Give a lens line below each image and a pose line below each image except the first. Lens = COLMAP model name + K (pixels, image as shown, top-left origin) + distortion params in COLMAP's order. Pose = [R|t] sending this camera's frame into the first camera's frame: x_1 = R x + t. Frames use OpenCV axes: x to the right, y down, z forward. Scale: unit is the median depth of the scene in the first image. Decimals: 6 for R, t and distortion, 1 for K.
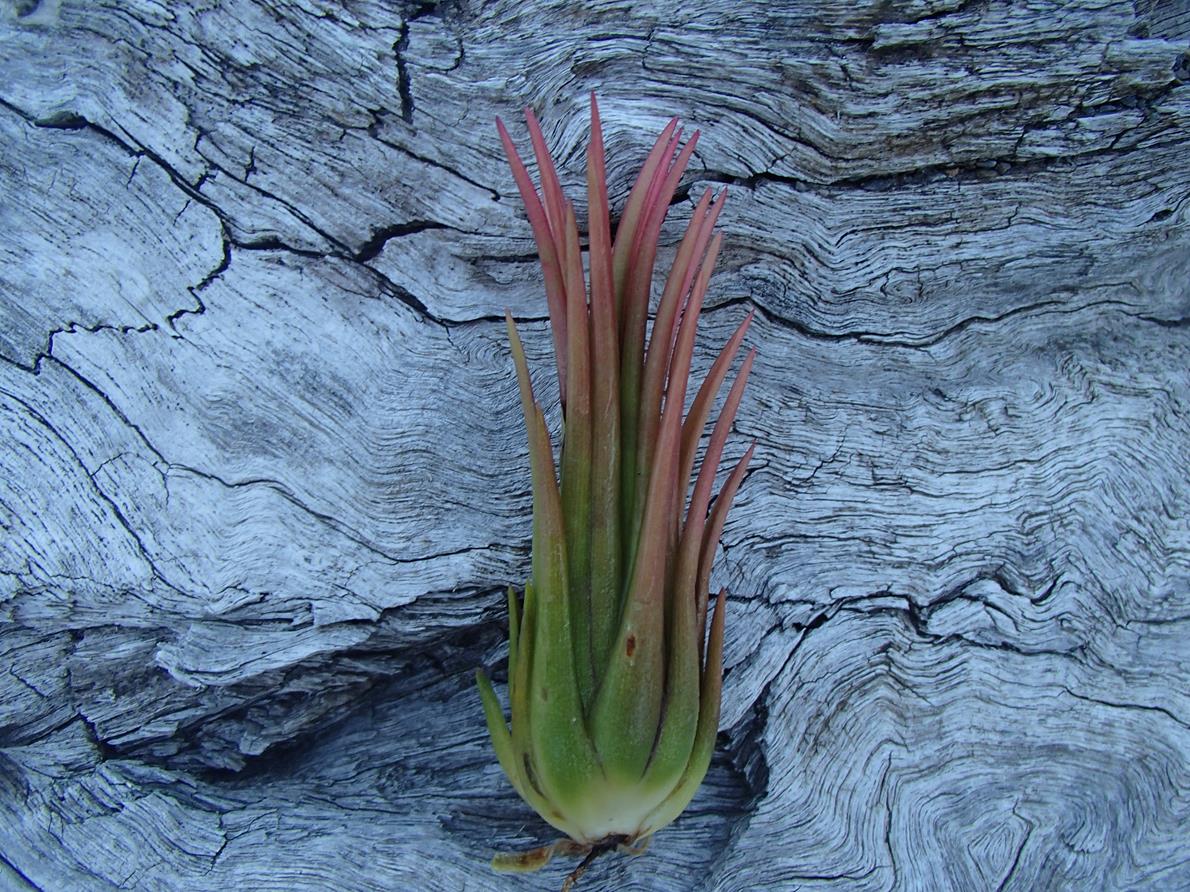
lens RADIAL K [[972.7, 0, 607.8], [0, 972.7, 433.2], [0, 0, 1]] dist [0.002521, 0.018521]
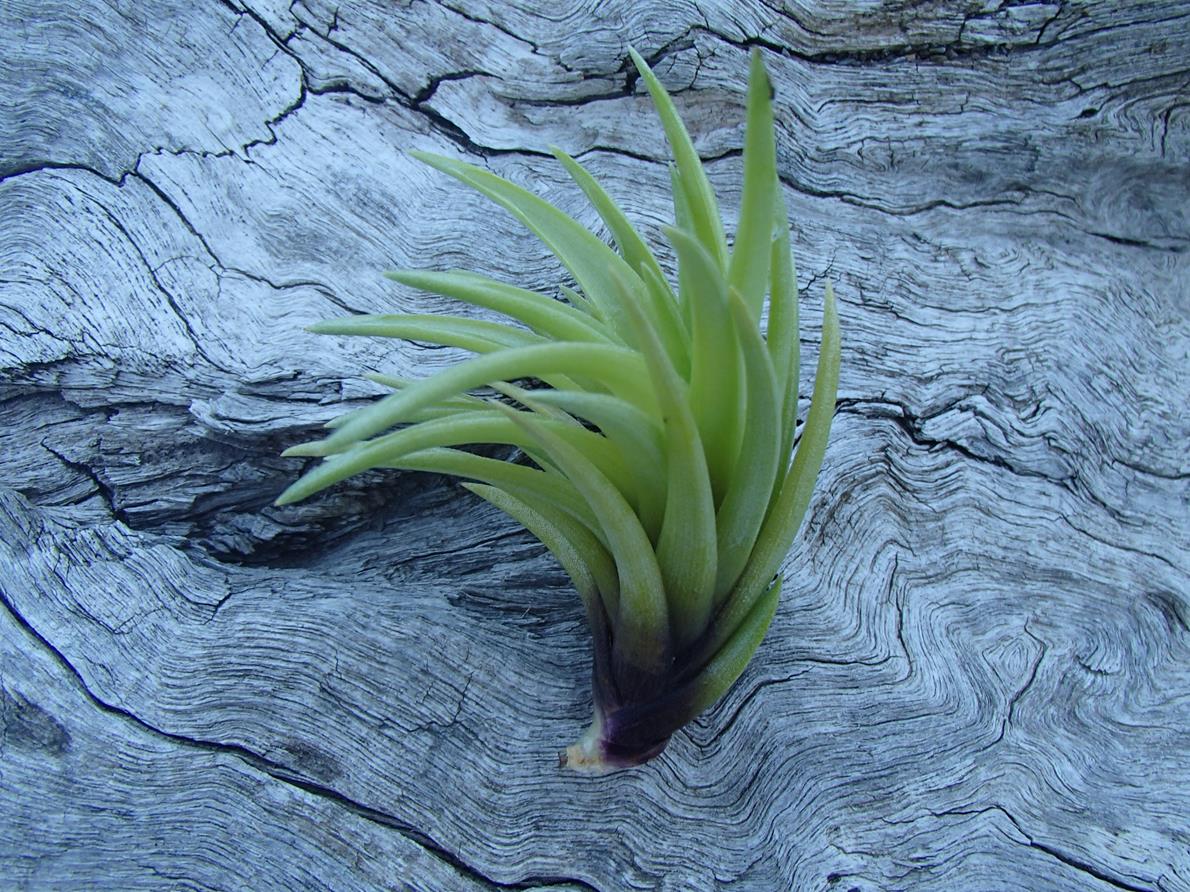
lens RADIAL K [[970.4, 0, 606.0], [0, 970.4, 433.5], [0, 0, 1]] dist [0.000680, 0.016187]
pose [[0.999630, 0.025149, 0.010407, -0.025603], [-0.020442, 0.946182, -0.322988, 0.562699], [-0.017970, 0.322655, 0.946346, 0.012364]]
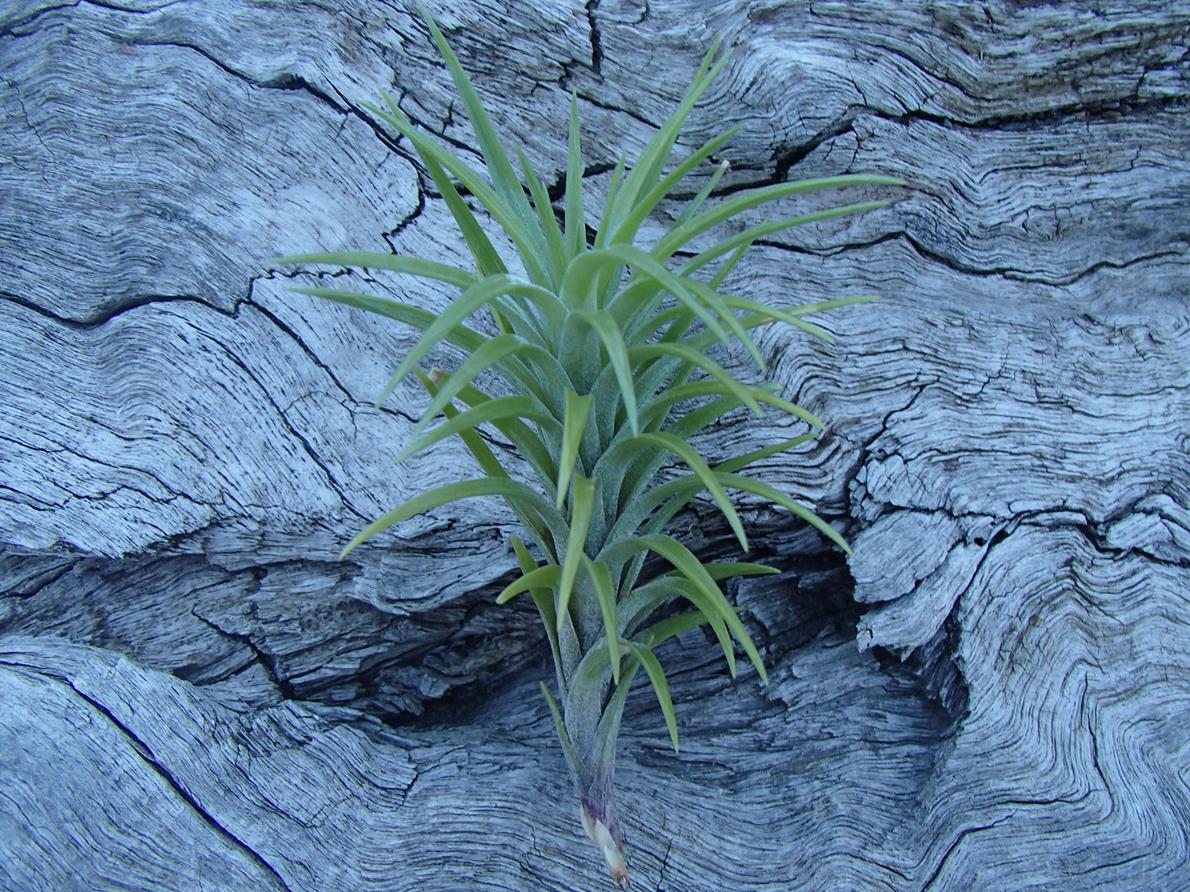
lens RADIAL K [[970.4, 0, 606.0], [0, 970.4, 433.5], [0, 0, 1]] dist [0.000680, 0.016187]
pose [[0.999404, -0.030868, 0.015421, -0.206430], [0.033354, 0.978710, -0.202520, 0.284446], [-0.008841, 0.202913, 0.979157, -0.000287]]
